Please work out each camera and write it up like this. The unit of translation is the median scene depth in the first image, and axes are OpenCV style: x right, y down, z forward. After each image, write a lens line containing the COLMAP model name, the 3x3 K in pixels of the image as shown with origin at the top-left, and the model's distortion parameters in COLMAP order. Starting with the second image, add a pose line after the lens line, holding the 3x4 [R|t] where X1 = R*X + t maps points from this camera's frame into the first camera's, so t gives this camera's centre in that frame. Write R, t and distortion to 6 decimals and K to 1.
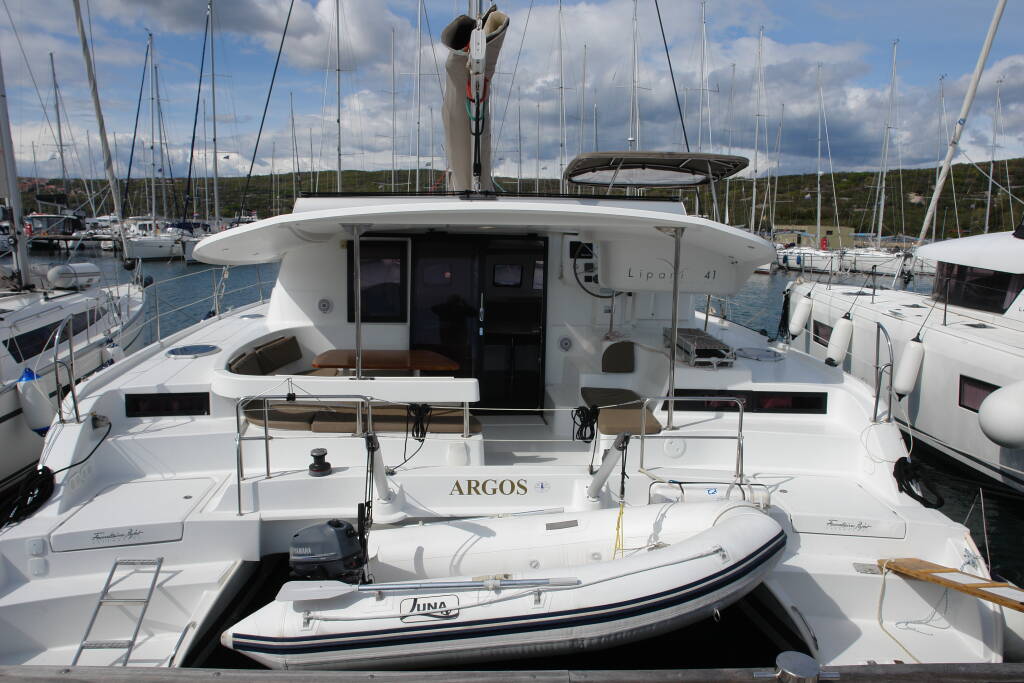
lens RADIAL K [[703.8, 0, 513.6], [0, 703.8, 336.6], [0, 0, 1]] dist [-0.047299, 0.002724]
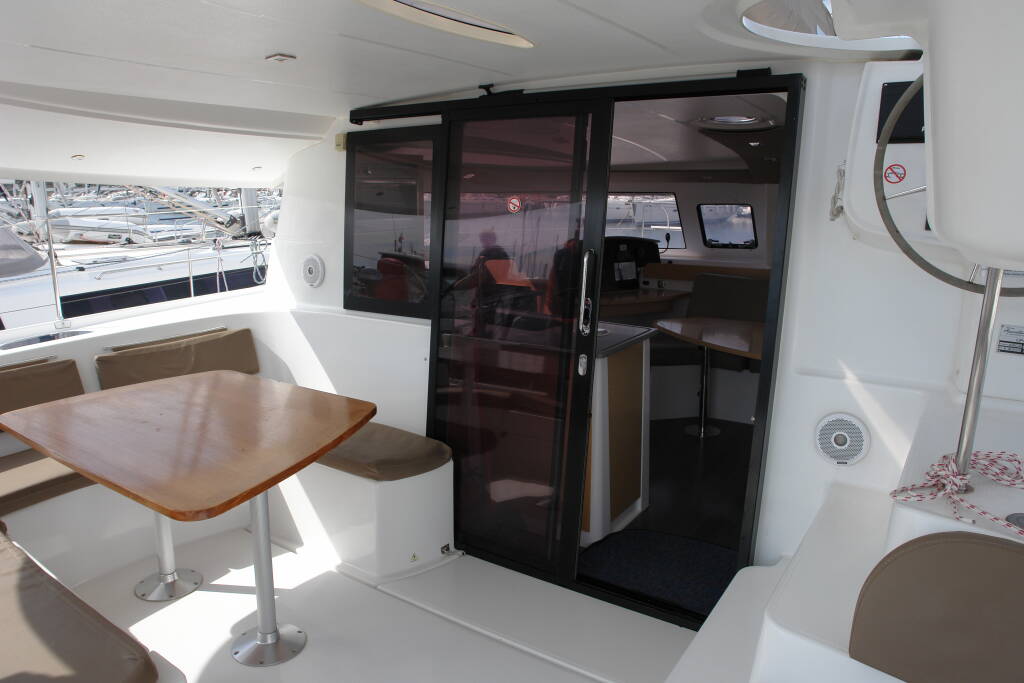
lens RADIAL K [[703.8, 0, 510.3], [0, 703.8, 343.7], [0, 0, 1]] dist [-0.047299, 0.002724]
pose [[0.775510, 0.112028, -0.621317, 0.145538], [-0.077131, 0.993571, 0.082875, -0.044383], [0.626606, -0.016348, 0.779165, 0.691312]]
